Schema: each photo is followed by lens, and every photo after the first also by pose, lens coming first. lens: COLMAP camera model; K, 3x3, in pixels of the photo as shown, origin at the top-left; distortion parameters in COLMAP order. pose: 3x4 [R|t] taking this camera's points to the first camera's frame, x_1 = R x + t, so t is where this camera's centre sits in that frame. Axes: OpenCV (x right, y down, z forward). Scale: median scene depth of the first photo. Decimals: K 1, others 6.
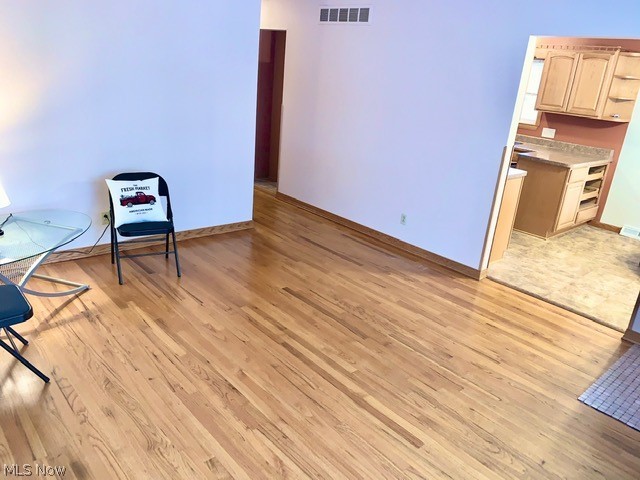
lens RADIAL K [[488.5, 0, 317.1], [0, 488.5, 239.6], [0, 0, 1]] dist [0.034396, -0.026827]
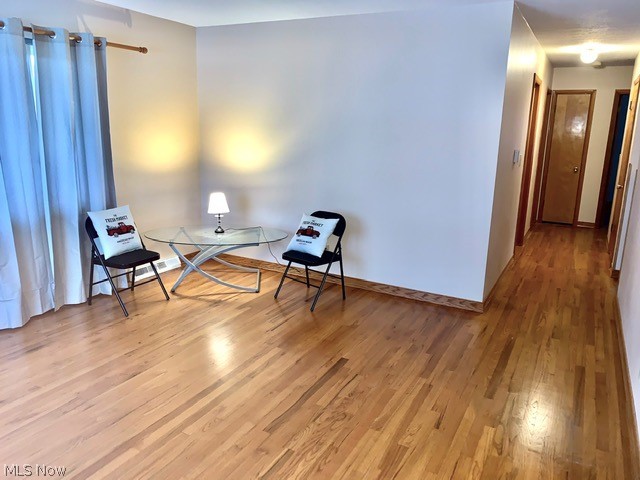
lens RADIAL K [[488.5, 0, 319.2], [0, 488.5, 232.4], [0, 0, 1]] dist [0.034396, -0.026827]
pose [[0.346983, 0.132984, -0.928395, 0.753494], [-0.312176, 0.949826, 0.019379, -0.123019], [0.884392, 0.283099, 0.371088, 0.672214]]
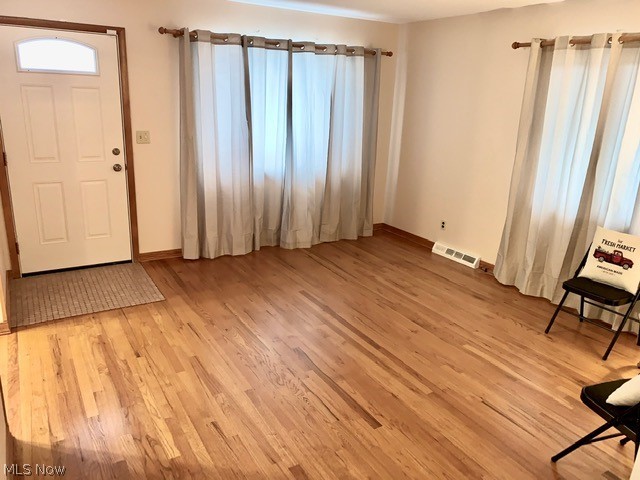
lens RADIAL K [[488.5, 0, 322.3], [0, 488.5, 238.5], [0, 0, 1]] dist [0.034396, -0.026827]
pose [[-0.976714, -0.170186, 0.130642, -0.043141], [-0.059780, 0.800680, 0.596102, -0.552958], [-0.206051, 0.574411, -0.792209, 1.579379]]
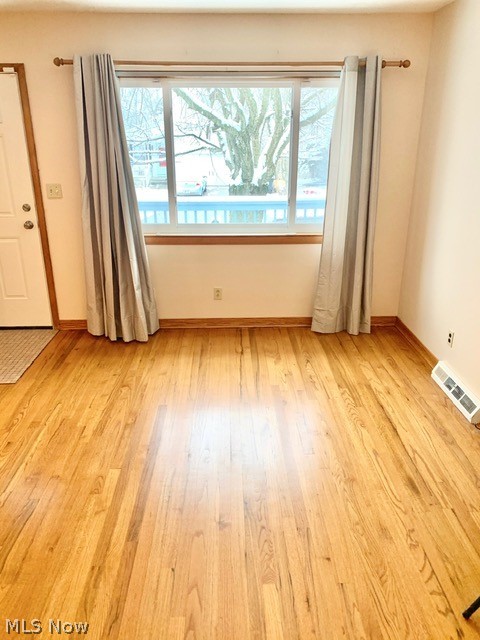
lens RADIAL K [[488.5, 0, 241.1], [0, 488.5, 314.8], [0, 0, 1]] dist [0.034396, -0.026827]
pose [[-0.764105, -0.301787, 0.570148, -0.431957], [0.153544, 0.773340, 0.615118, -0.378237], [-0.626552, 0.557557, -0.544575, 1.004137]]
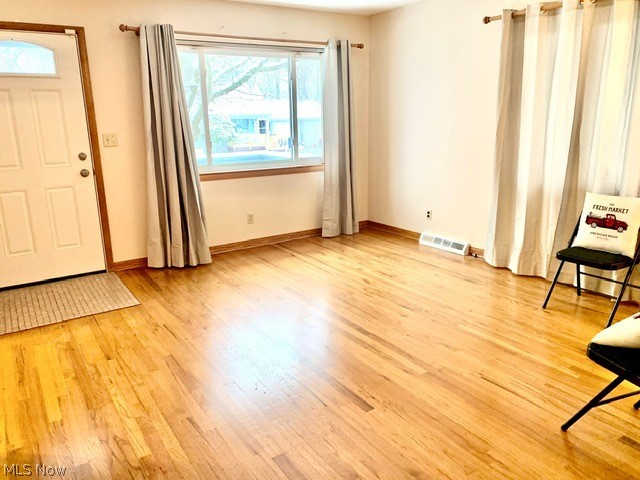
lens RADIAL K [[488.5, 0, 318.4], [0, 488.5, 239.1], [0, 0, 1]] dist [0.034396, -0.026827]
pose [[-0.987481, -0.095539, 0.125512, -0.069064], [-0.008958, 0.828386, 0.560086, -0.461752], [-0.157482, 0.551950, -0.818871, 1.573898]]
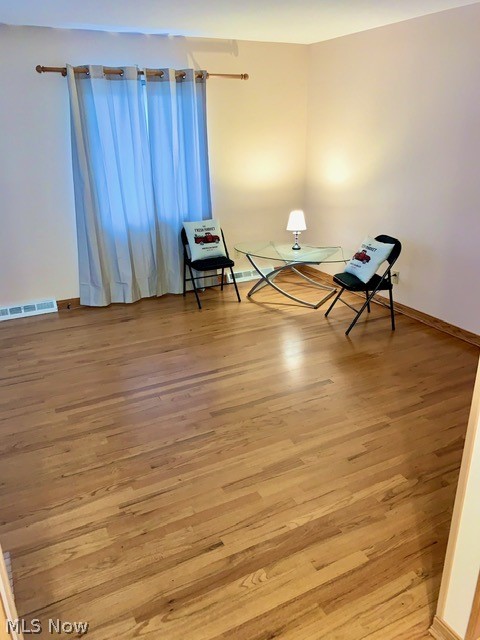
lens RADIAL K [[488.5, 0, 243.0], [0, 488.5, 314.9], [0, 0, 1]] dist [0.034396, -0.026827]
pose [[-0.250171, 0.268627, -0.930190, 0.845909], [-0.329643, 0.879709, 0.342705, -0.282198], [0.910357, 0.392366, -0.131527, 1.052093]]
